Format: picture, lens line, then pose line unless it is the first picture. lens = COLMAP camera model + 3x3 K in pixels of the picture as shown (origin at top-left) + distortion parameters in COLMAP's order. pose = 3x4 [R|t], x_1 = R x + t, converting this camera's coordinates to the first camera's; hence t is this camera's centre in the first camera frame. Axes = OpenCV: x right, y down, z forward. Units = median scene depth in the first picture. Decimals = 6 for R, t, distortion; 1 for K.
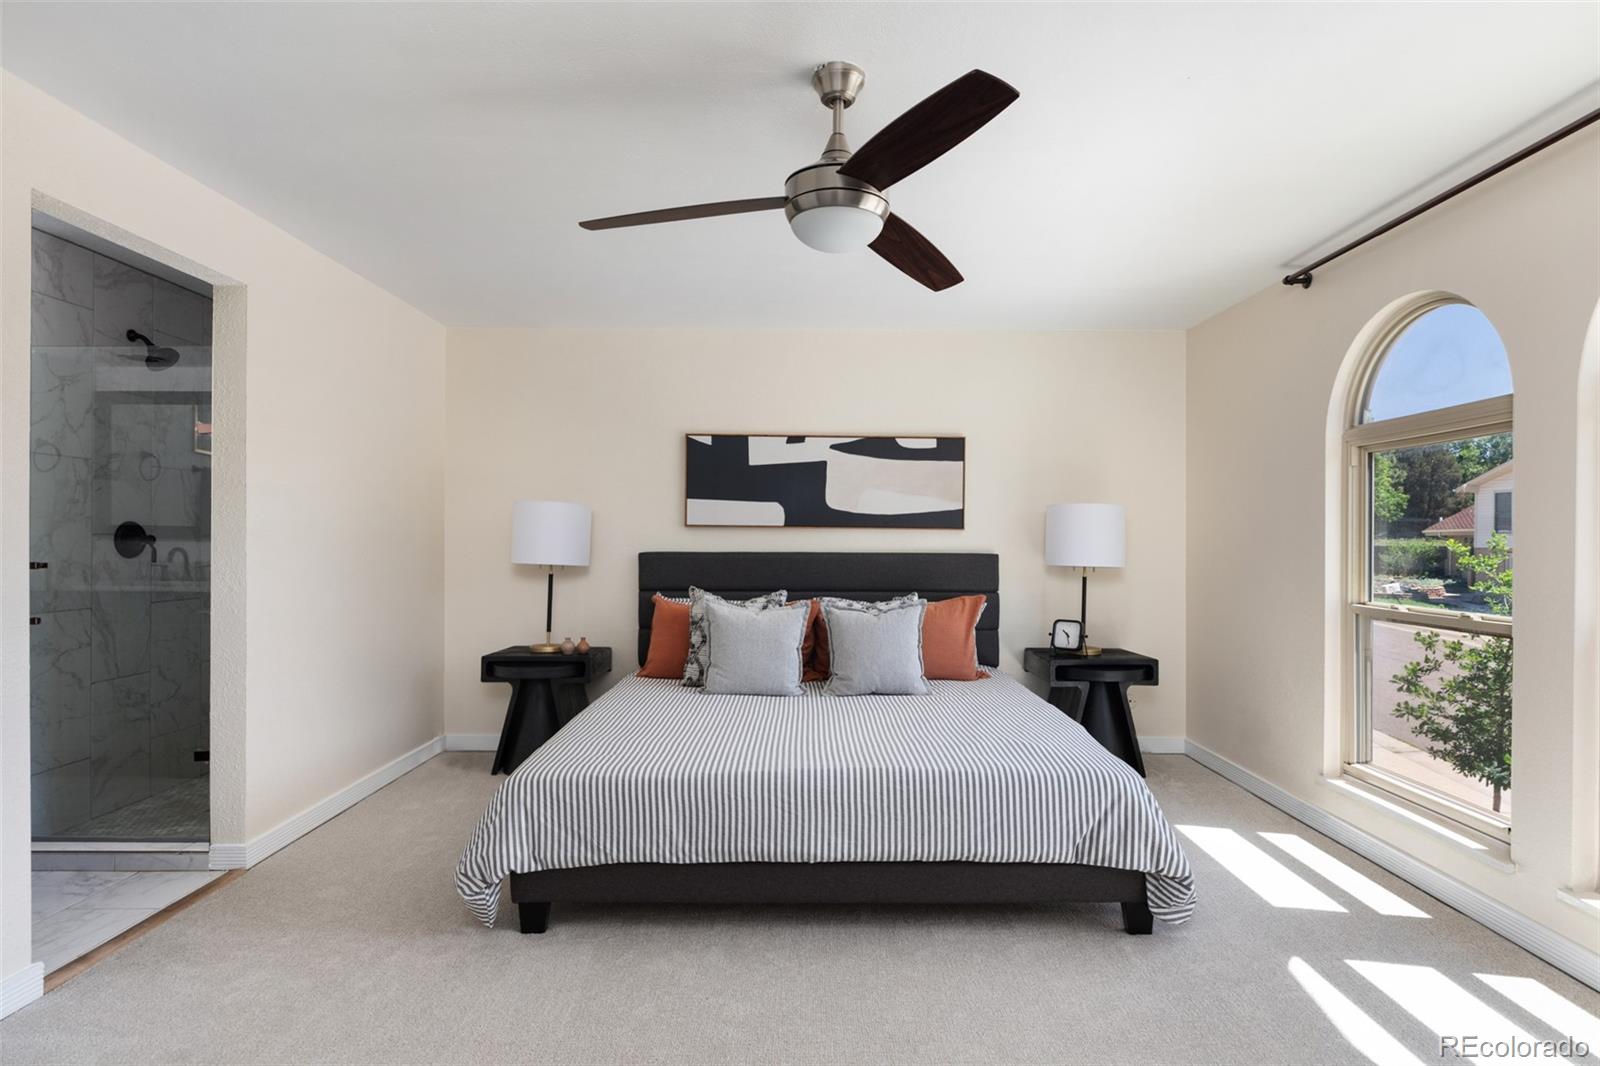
lens RADIAL K [[818.4, 0, 803.1], [0, 818.4, 536.9], [0, 0, 1]] dist [0.001344, 0.000314]
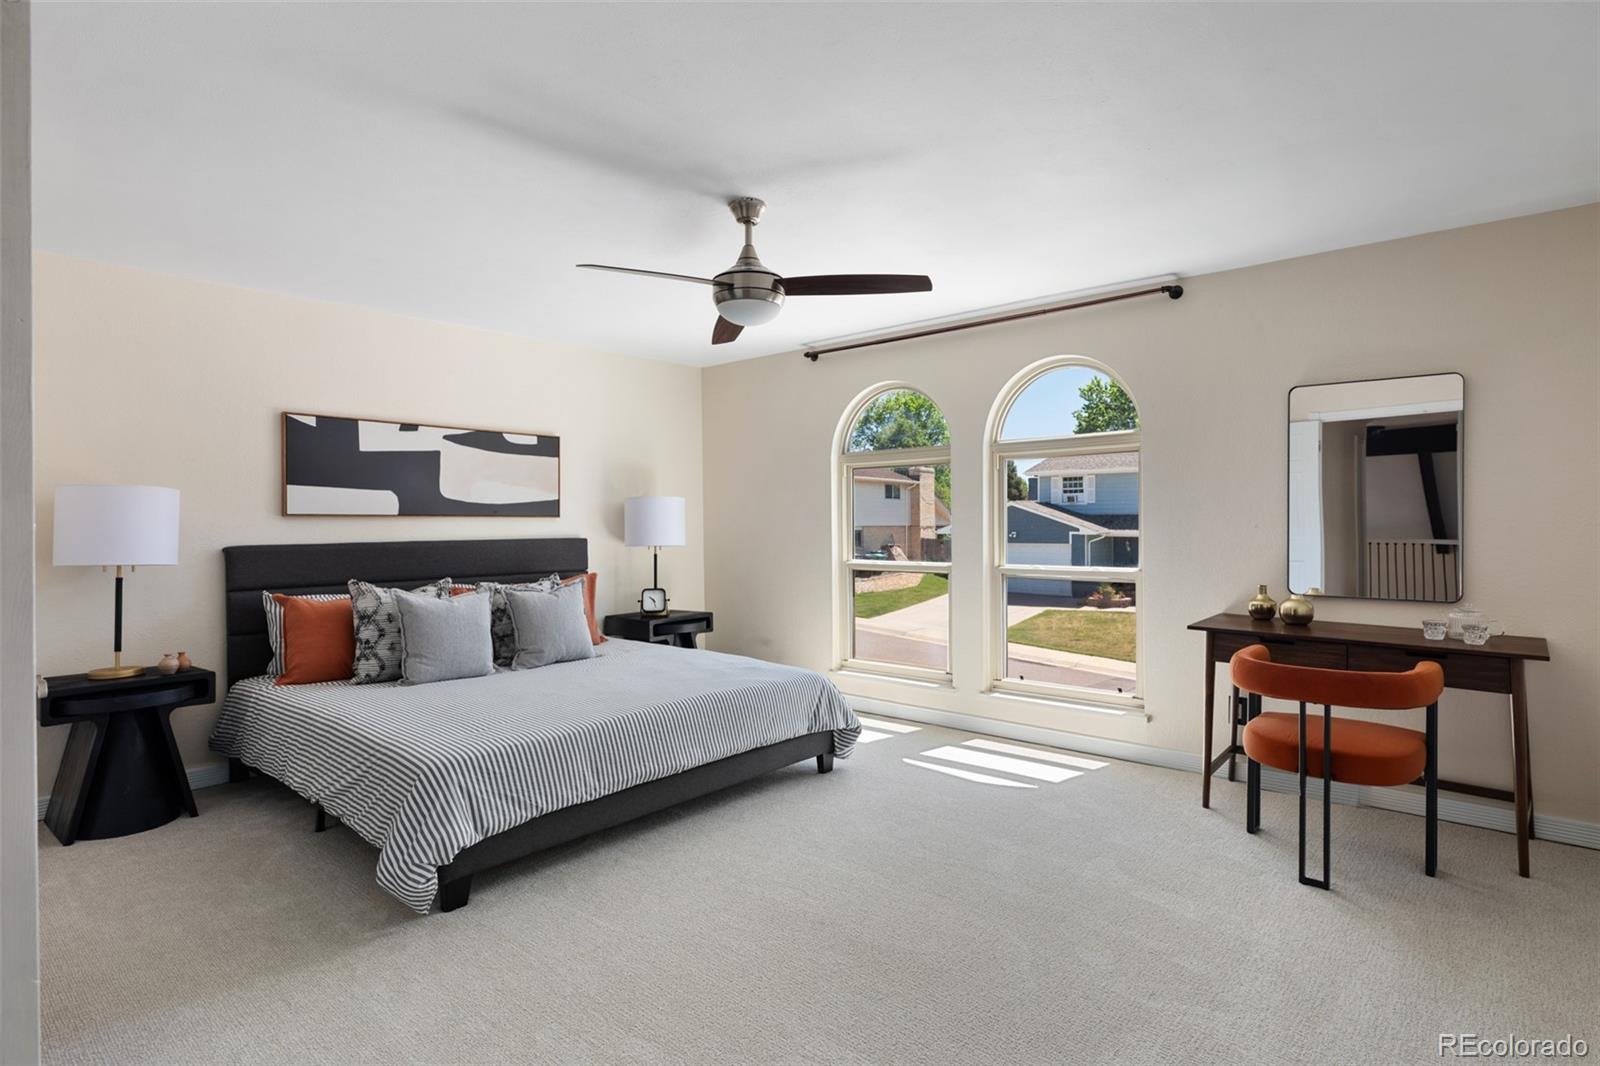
lens RADIAL K [[818.4, 0, 802.6], [0, 818.4, 522.5], [0, 0, 1]] dist [0.001344, 0.000314]
pose [[0.664795, -0.010781, 0.746948, -0.461353], [0.010093, 0.999934, 0.005450, -0.005103], [-0.746958, 0.003915, 0.664860, -0.013679]]
